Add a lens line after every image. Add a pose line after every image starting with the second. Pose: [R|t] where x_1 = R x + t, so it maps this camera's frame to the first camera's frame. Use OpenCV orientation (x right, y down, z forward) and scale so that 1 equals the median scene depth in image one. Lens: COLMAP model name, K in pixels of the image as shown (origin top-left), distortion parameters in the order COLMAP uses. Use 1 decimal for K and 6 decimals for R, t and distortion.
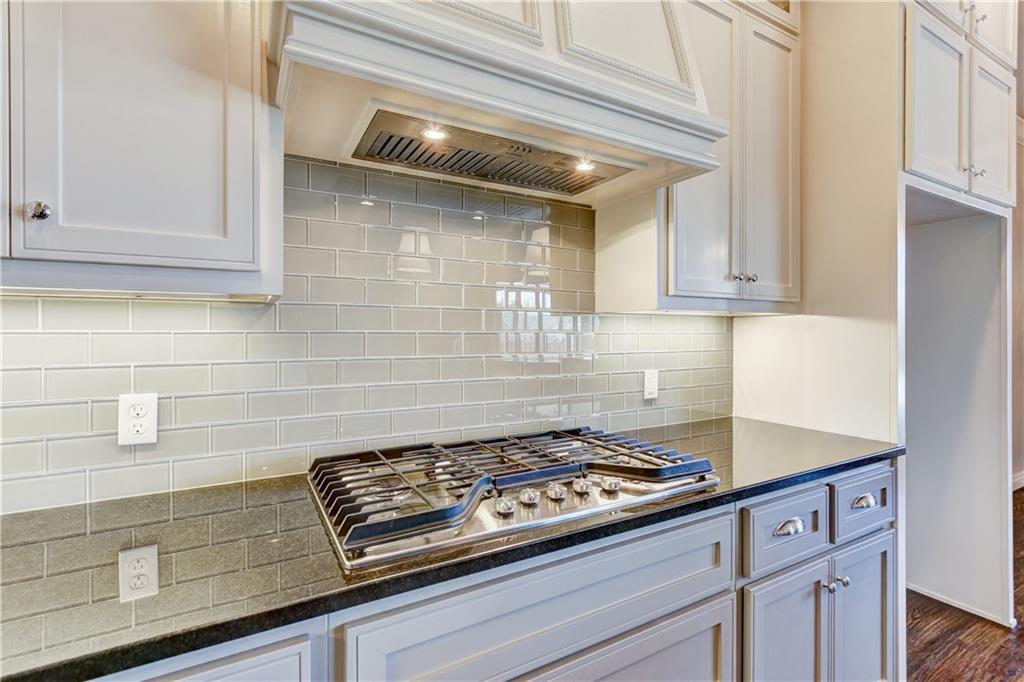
lens RADIAL K [[470.0, 0, 510.4], [0, 470.0, 335.3], [0, 0, 1]] dist [-0.003194, 0.002325]
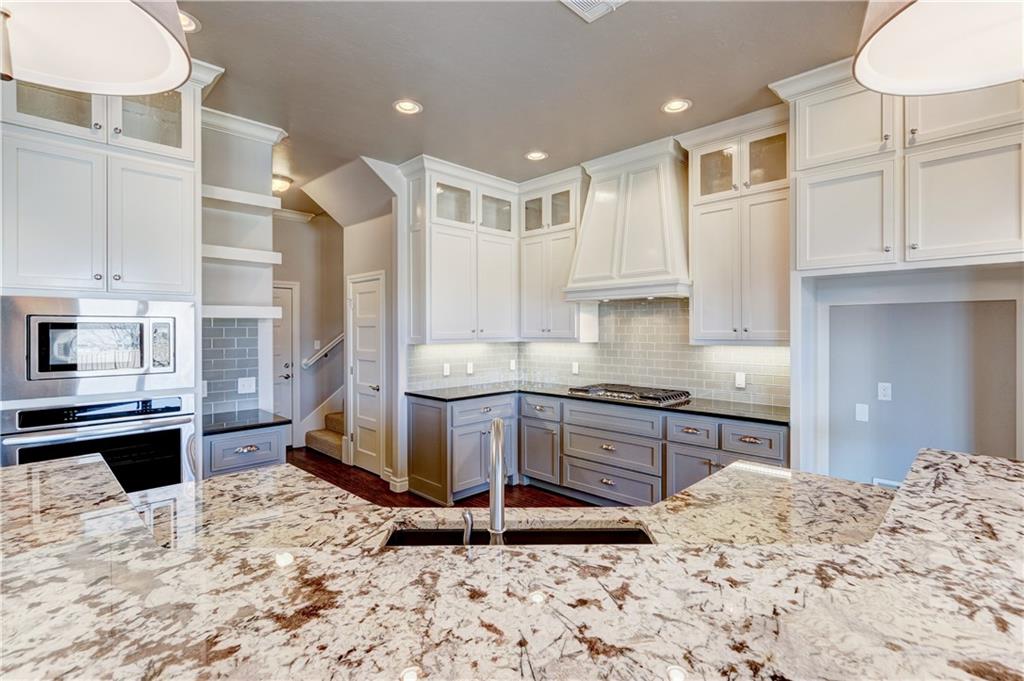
lens RADIAL K [[470.0, 0, 516.1], [0, 470.0, 331.3], [0, 0, 1]] dist [-0.003194, 0.002325]
pose [[0.280954, 0.000010, -0.959721, 2.046107], [0.001731, 0.999998, 0.000518, -0.110691], [0.959720, -0.001807, 0.280953, -0.491740]]
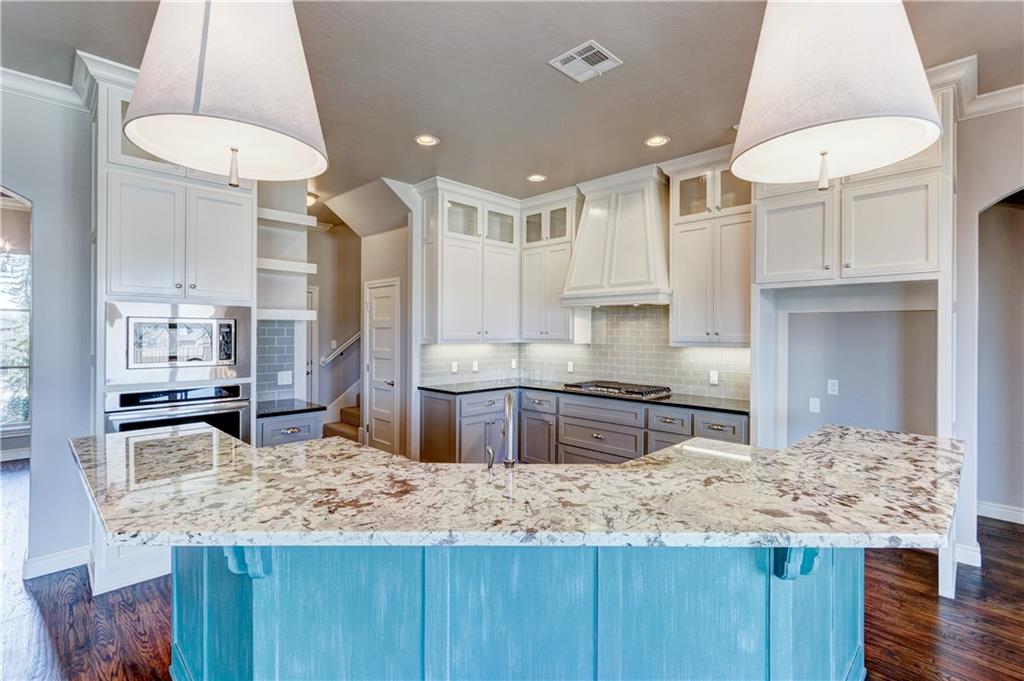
lens RADIAL K [[470.0, 0, 512.7], [0, 470.0, 331.8], [0, 0, 1]] dist [-0.003194, 0.002325]
pose [[0.276129, -0.001443, -0.961120, 2.330073], [-0.006292, 0.999975, -0.003309, -0.108582], [0.961100, 0.006961, 0.276113, -0.588674]]
